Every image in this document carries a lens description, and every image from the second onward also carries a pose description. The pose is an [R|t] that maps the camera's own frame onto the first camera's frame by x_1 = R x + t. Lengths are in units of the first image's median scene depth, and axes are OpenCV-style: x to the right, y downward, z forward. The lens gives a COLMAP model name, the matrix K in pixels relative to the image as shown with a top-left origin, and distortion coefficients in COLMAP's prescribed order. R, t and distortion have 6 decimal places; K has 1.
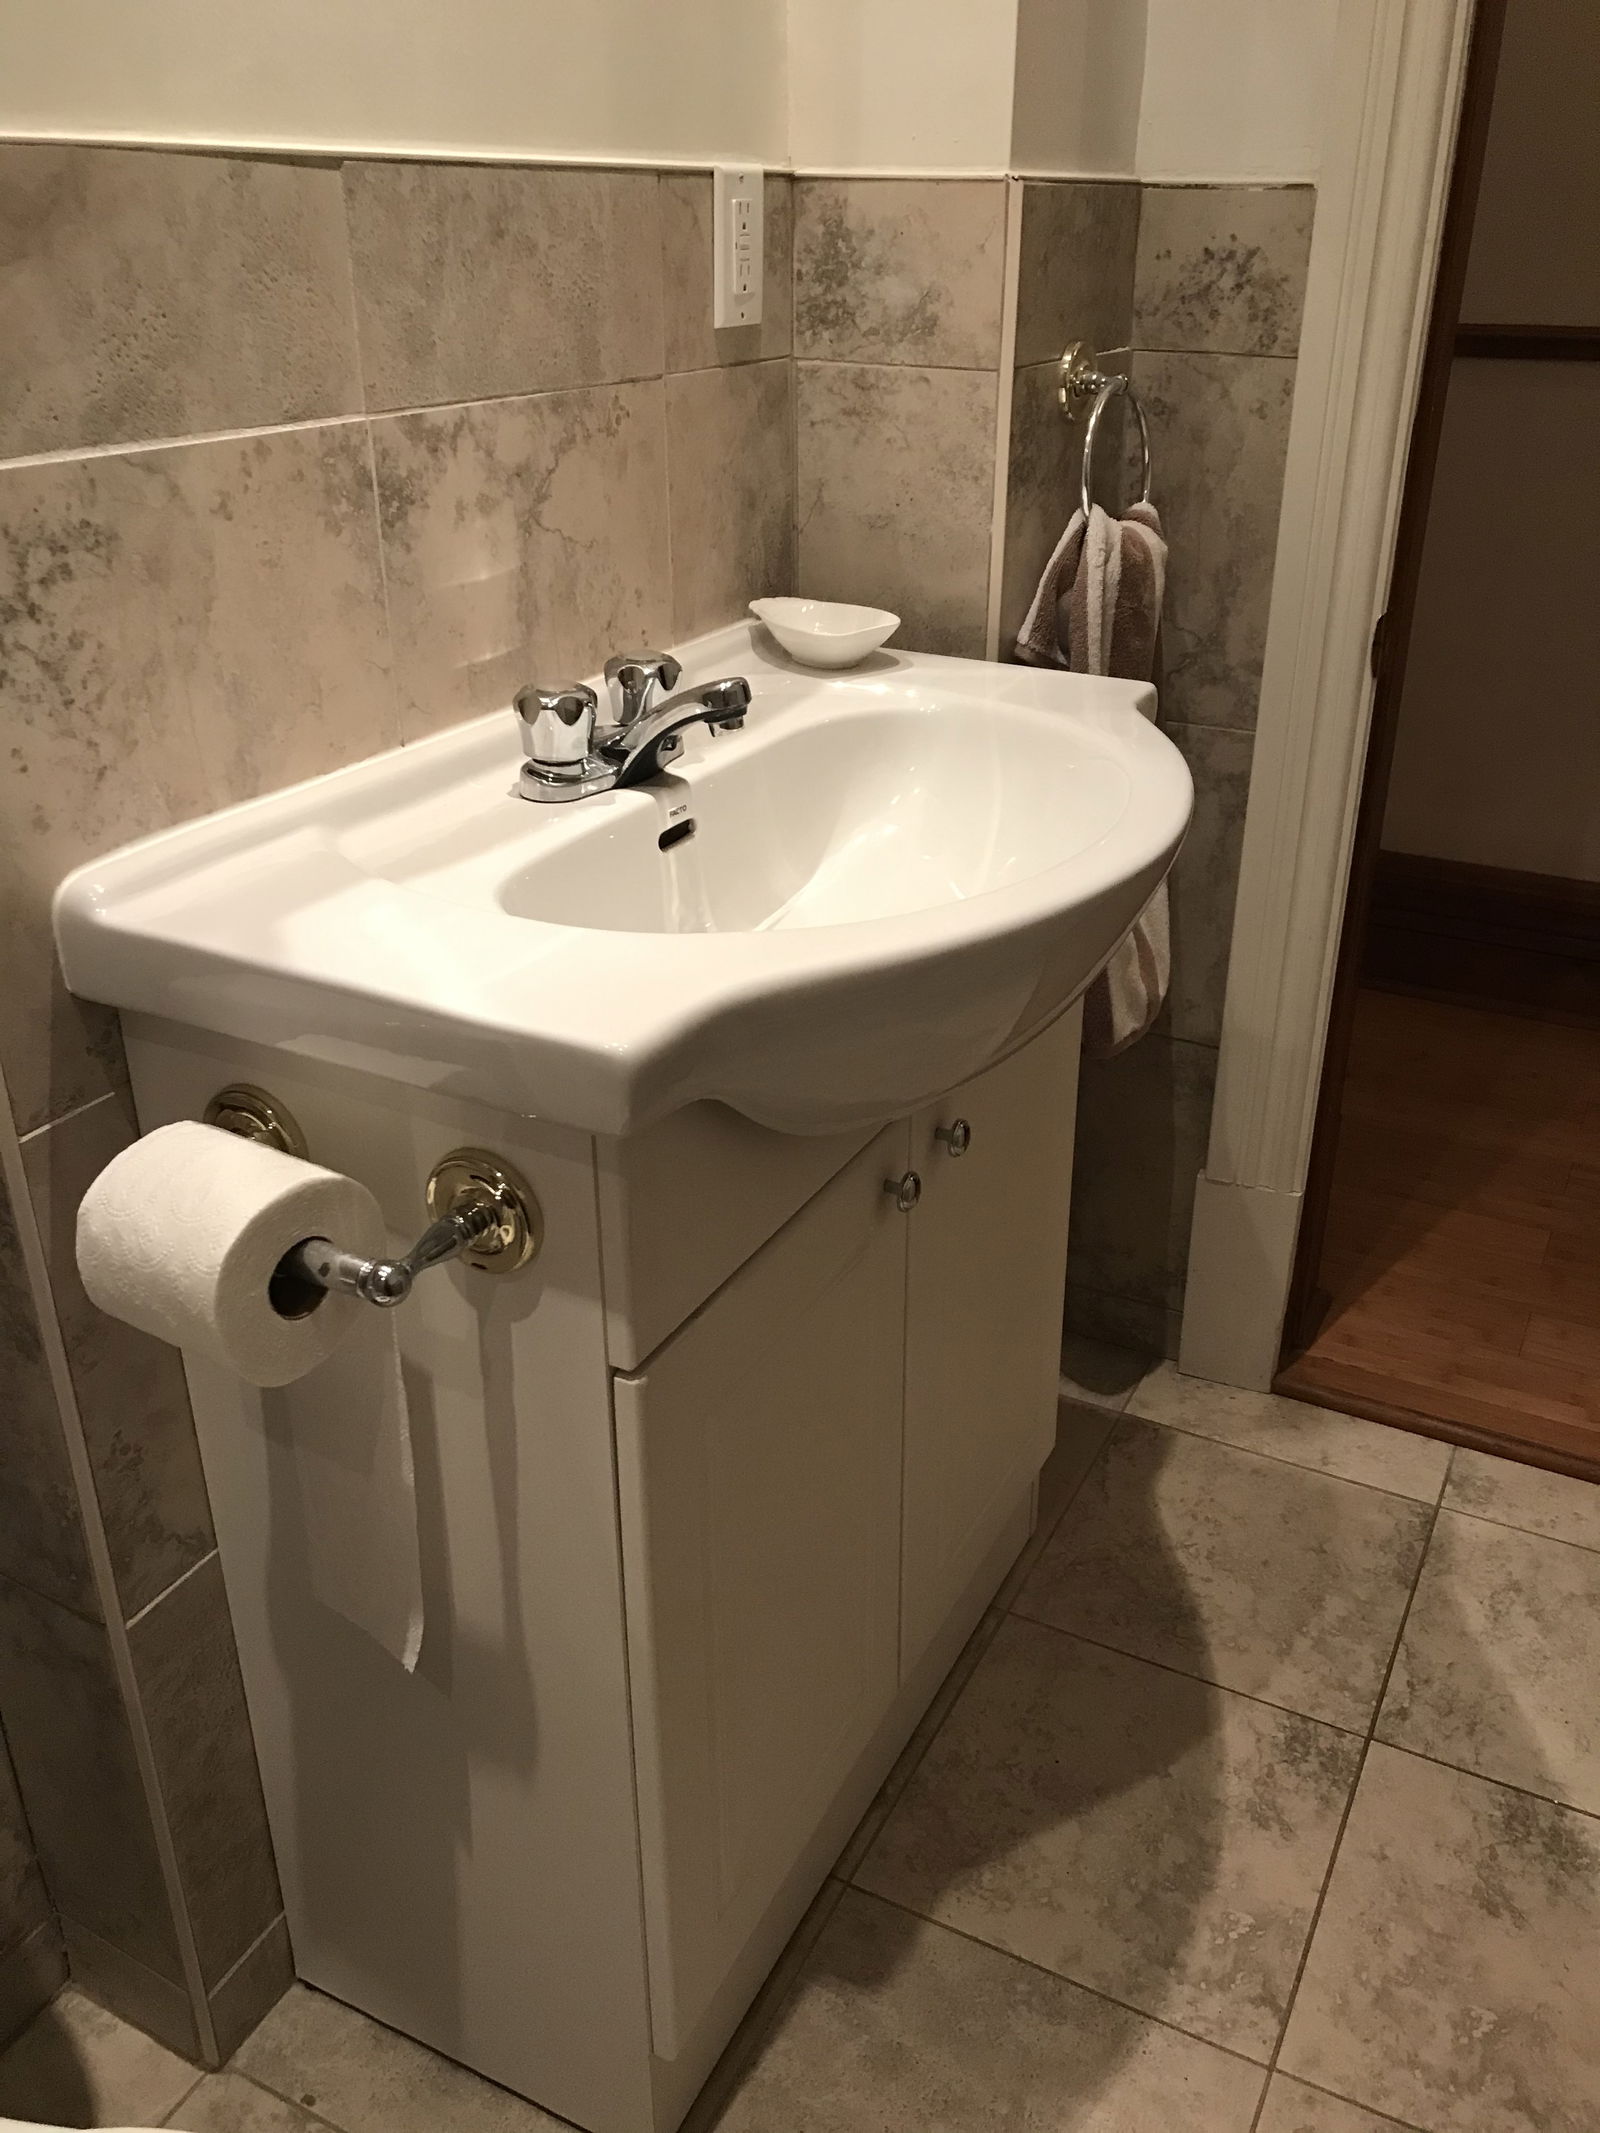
lens RADIAL K [[1747.4, 0, 801.0], [0, 1747.4, 1065.5], [0, 0, 1]] dist [-0.001744, -0.001255]
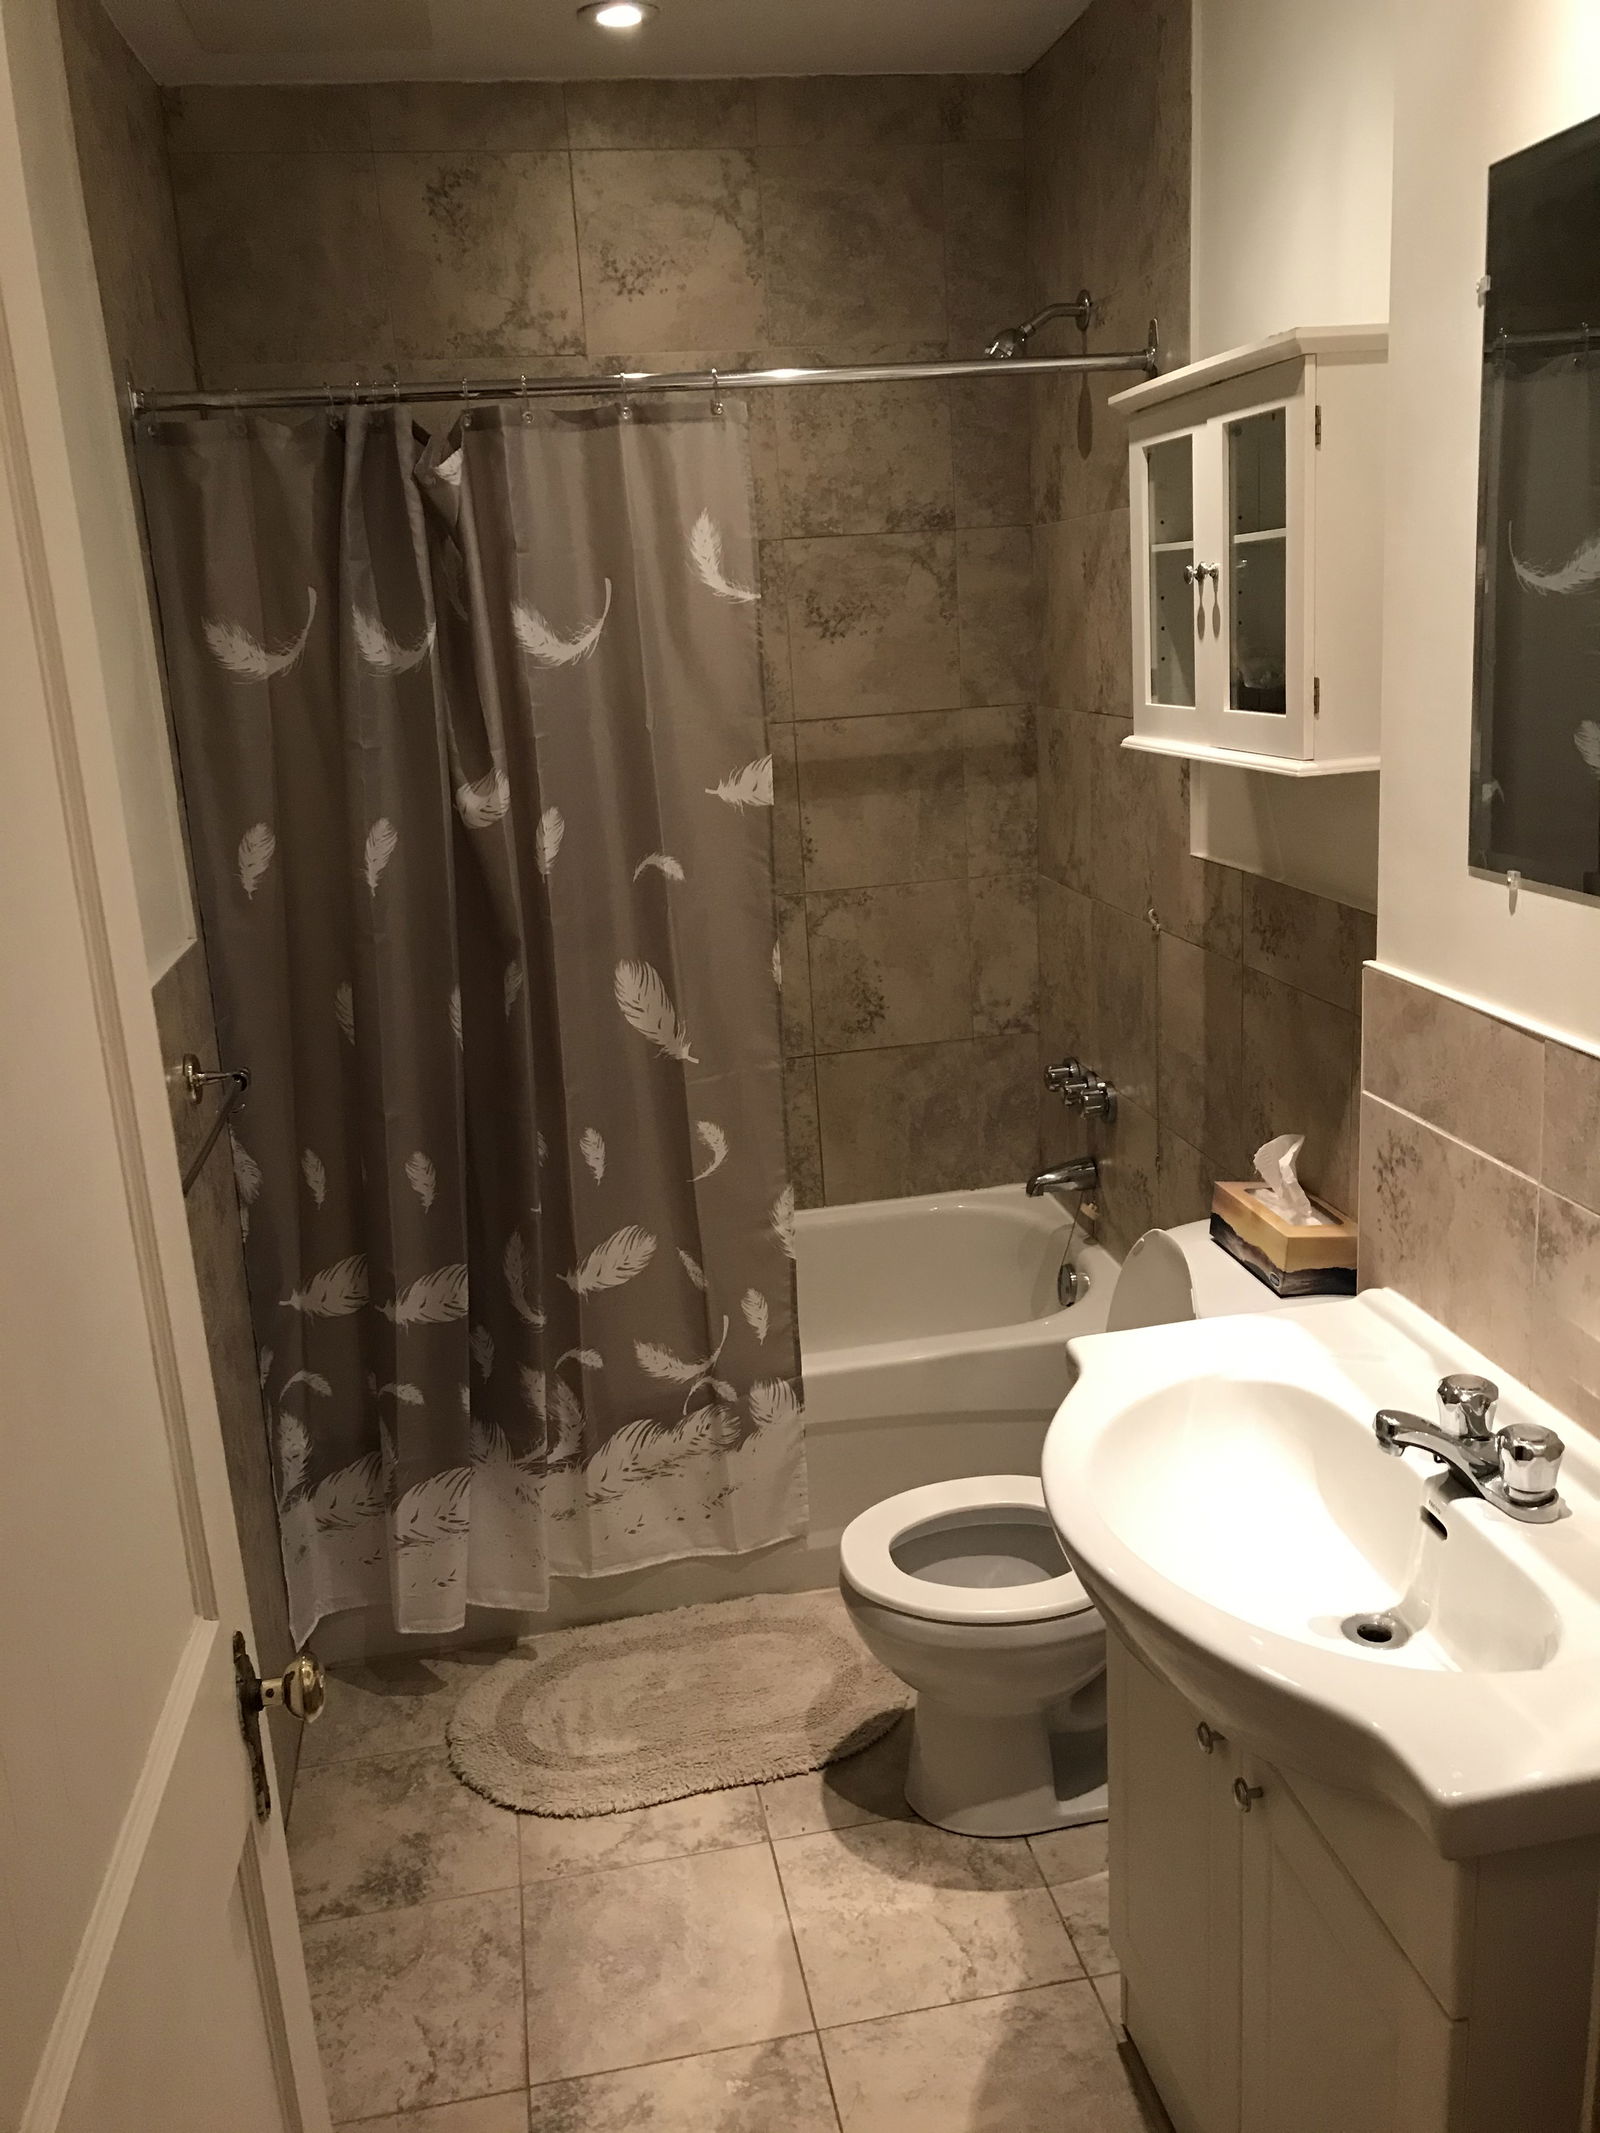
lens RADIAL K [[1747.4, 0, 801.3], [0, 1747.4, 1063.5], [0, 0, 1]] dist [-0.001744, -0.001255]
pose [[-0.796340, 0.193591, -0.573032, 1.111412], [-0.212686, 0.797268, 0.564915, -1.175359], [0.566222, 0.571740, -0.593722, 1.475884]]
